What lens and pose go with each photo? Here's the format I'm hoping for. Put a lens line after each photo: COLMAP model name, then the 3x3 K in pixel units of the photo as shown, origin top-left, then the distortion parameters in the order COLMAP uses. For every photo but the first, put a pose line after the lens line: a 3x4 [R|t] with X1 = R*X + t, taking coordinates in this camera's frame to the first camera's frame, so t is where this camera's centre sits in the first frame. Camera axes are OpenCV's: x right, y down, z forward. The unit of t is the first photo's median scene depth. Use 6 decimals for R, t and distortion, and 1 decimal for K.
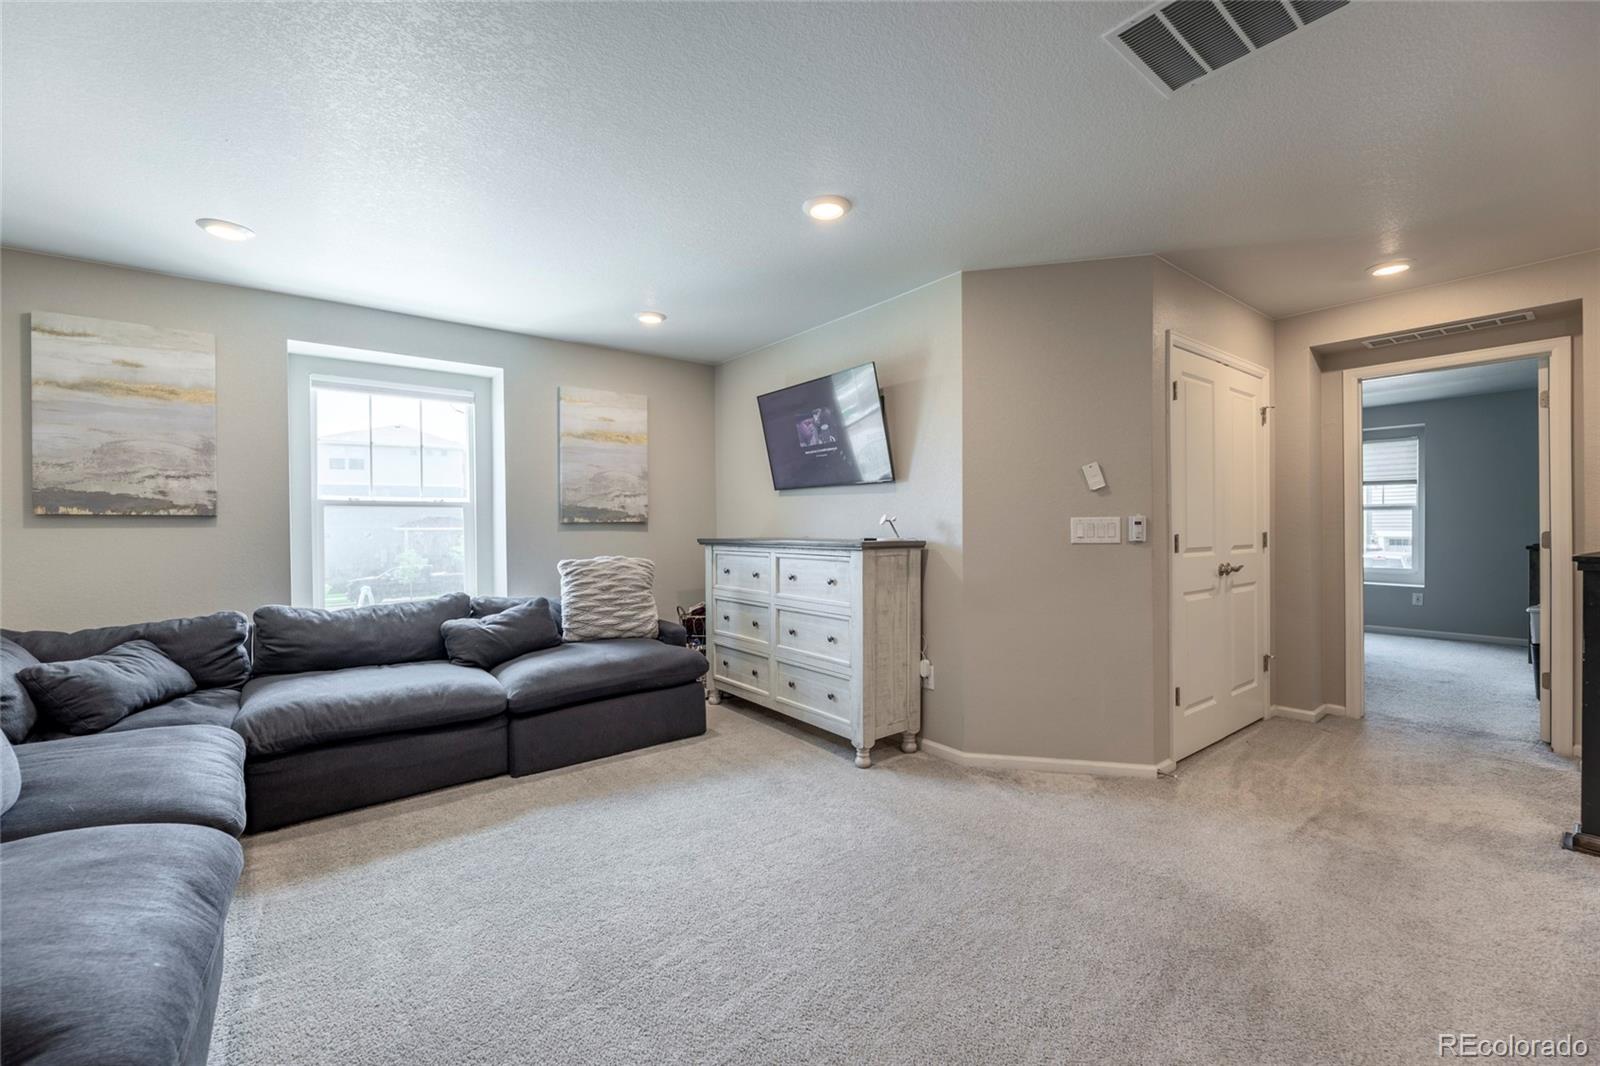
lens RADIAL K [[647.9, 0, 800.4], [0, 647.9, 522.6], [0, 0, 1]] dist [0.001300, 0.000254]
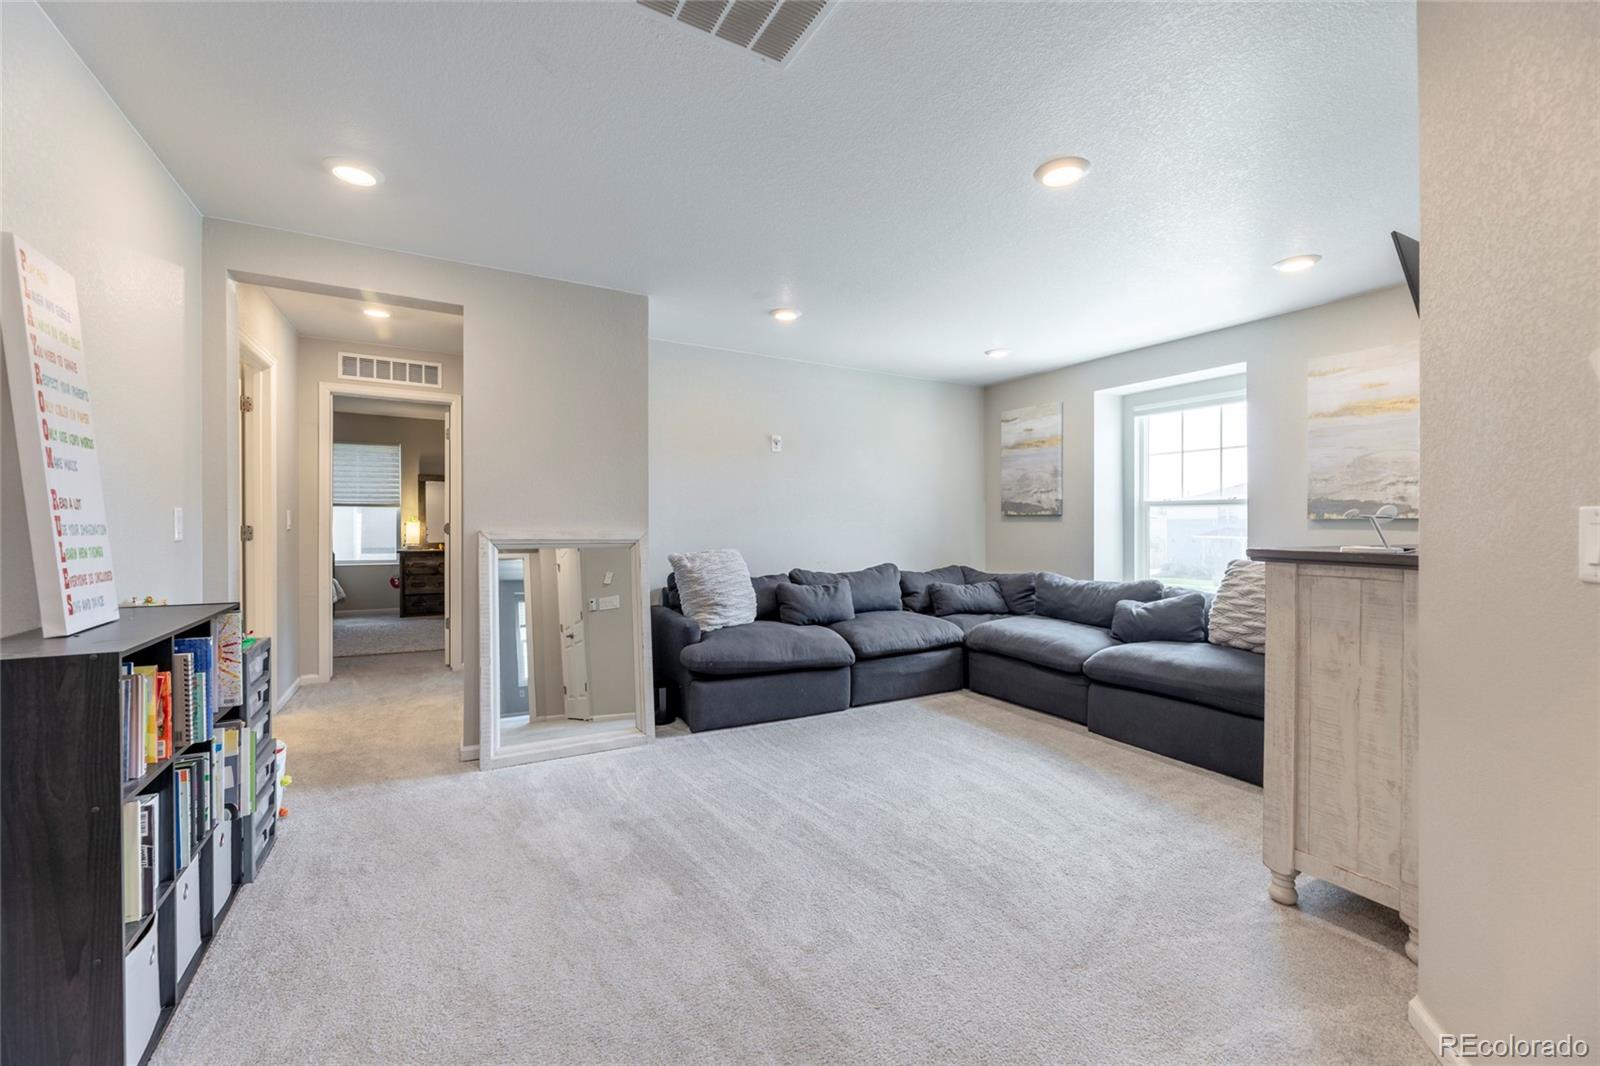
lens RADIAL K [[647.9, 0, 798.7], [0, 647.9, 529.1], [0, 0, 1]] dist [0.001300, 0.000254]
pose [[-0.154373, 0.008981, -0.987972, 0.730347], [-0.010702, 0.999885, 0.010762, 0.013328], [0.987955, 0.012235, -0.154259, 0.583018]]
